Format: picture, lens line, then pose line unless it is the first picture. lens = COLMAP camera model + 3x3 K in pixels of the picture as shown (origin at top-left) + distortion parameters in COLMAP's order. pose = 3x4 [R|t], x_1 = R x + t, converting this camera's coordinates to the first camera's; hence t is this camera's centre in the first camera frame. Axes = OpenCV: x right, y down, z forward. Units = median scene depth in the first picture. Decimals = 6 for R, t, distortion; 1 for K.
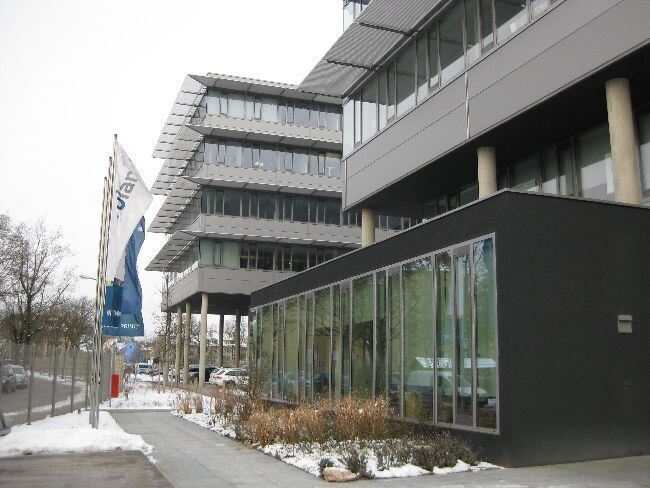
lens RADIAL K [[707.6, 0, 324.6], [0, 707.6, 242.9], [0, 0, 1]] dist [-0.198497, 0.206475]
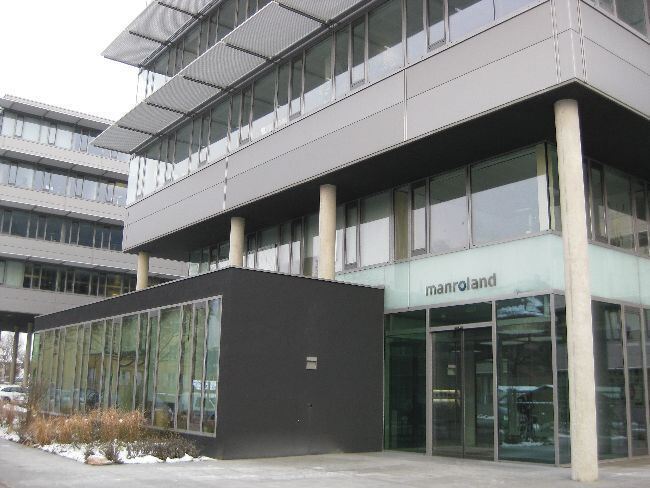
lens RADIAL K [[707.6, 0, 324.6], [0, 707.6, 242.9], [0, 0, 1]] dist [-0.198497, 0.206475]
pose [[0.953549, 0.073826, 0.292050, 0.011498], [-0.064422, 0.997051, -0.041699, -0.050412], [-0.294267, 0.020948, 0.955494, -0.289996]]
